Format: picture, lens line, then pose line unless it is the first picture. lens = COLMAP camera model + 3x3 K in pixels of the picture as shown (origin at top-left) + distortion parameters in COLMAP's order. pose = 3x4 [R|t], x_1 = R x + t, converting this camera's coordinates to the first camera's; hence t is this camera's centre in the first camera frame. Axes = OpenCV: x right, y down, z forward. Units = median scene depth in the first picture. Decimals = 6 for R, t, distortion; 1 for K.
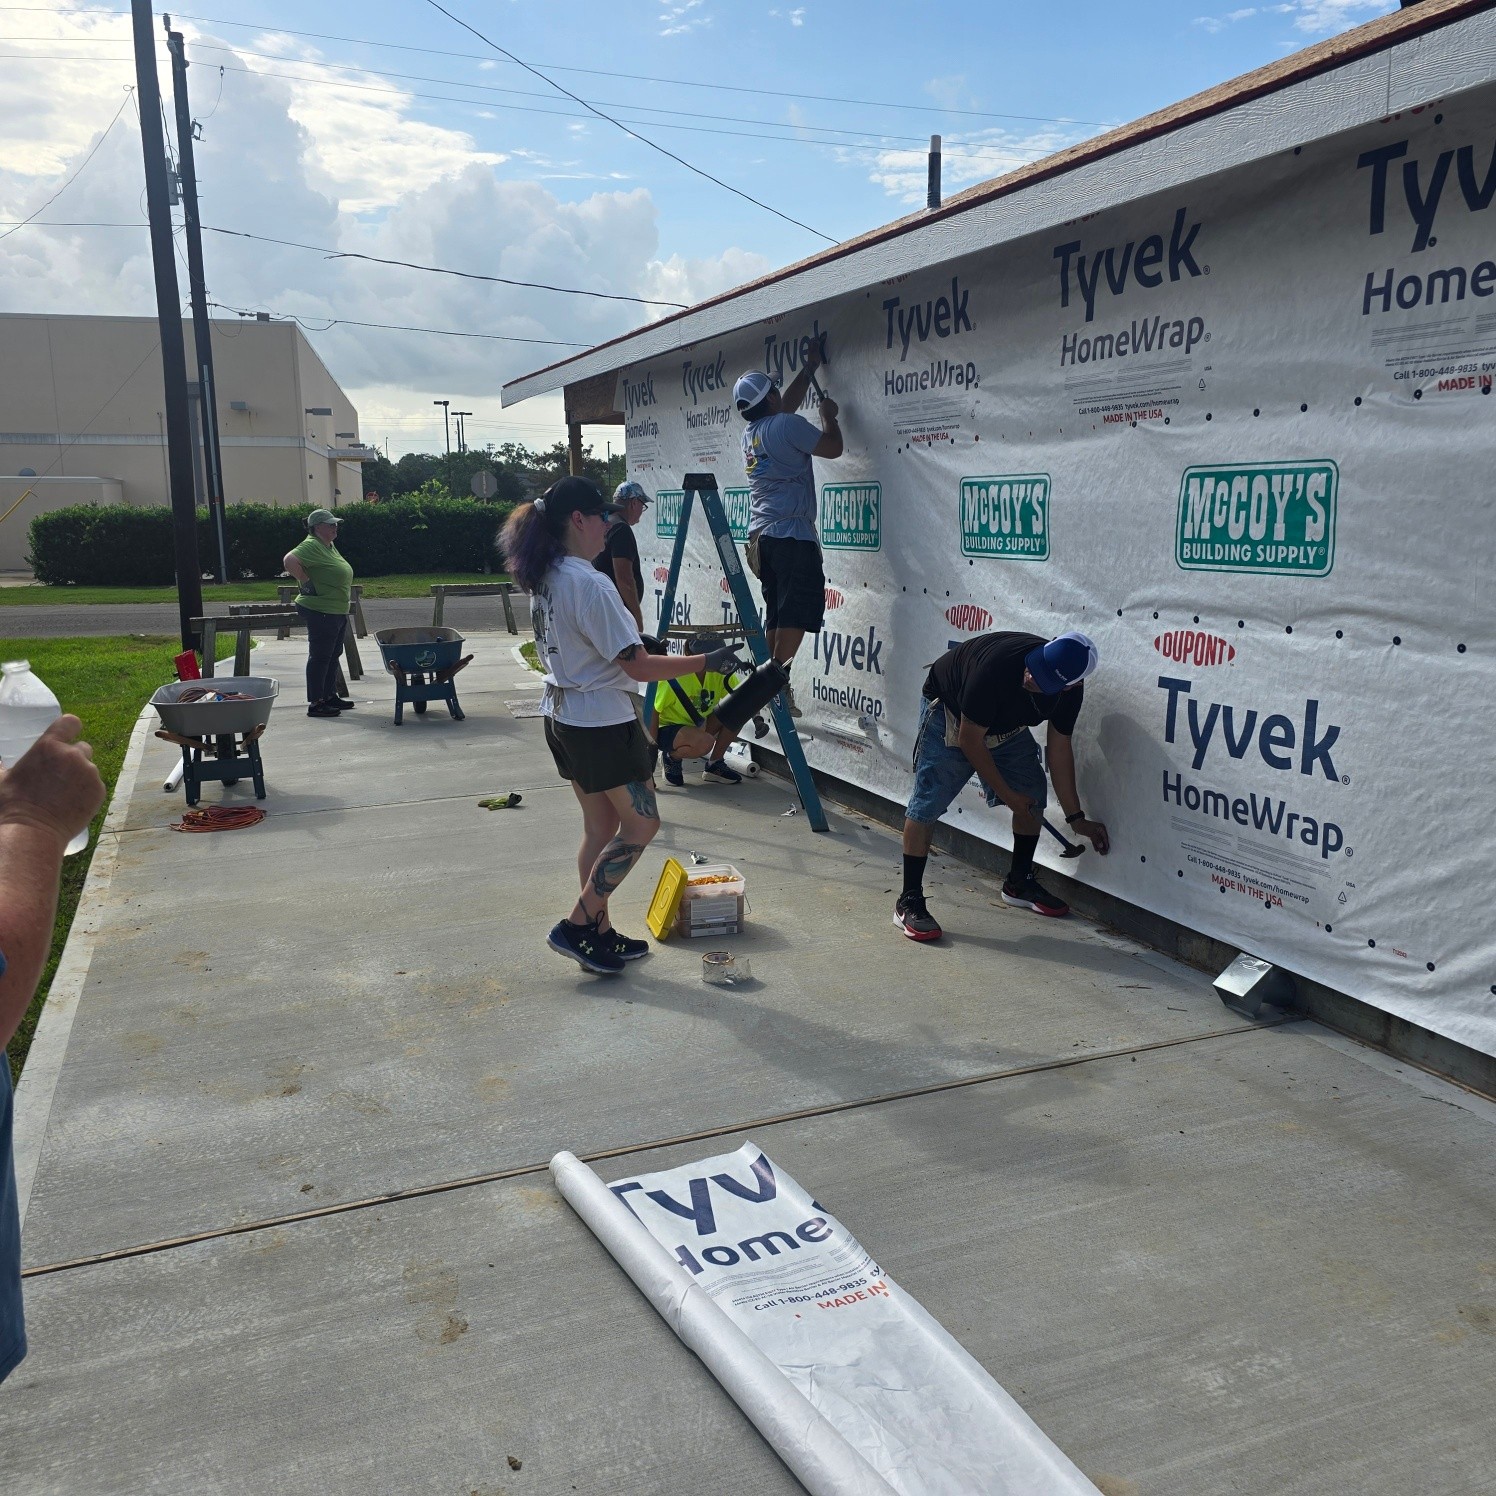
lens RADIAL K [[1237.3, 0, 748.1], [0, 1237.3, 725.3], [0, 0, 1]] dist [0.094705, -0.090730]
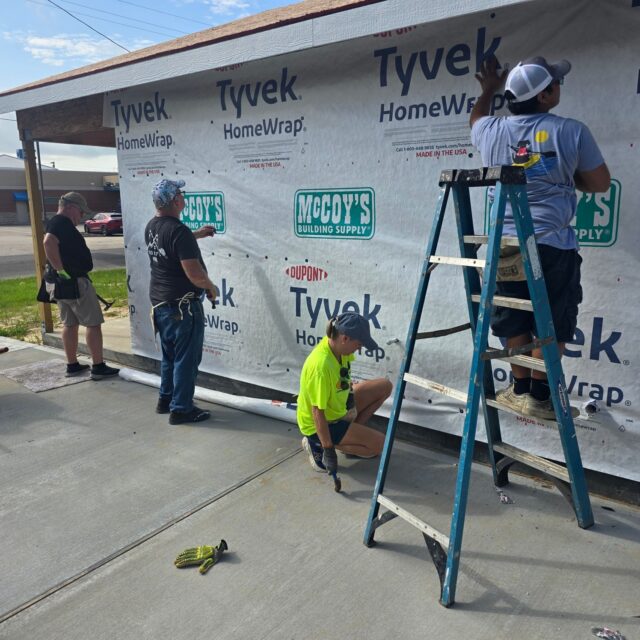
lens RADIAL K [[529.3, 0, 320.1], [0, 529.3, 310.3], [0, 0, 1]] dist [0.094705, -0.090730]
pose [[0.868208, -0.095858, 0.486853, -0.088864], [0.088030, 0.995354, 0.038993, -0.033848], [-0.488329, 0.009004, 0.872613, 0.194924]]
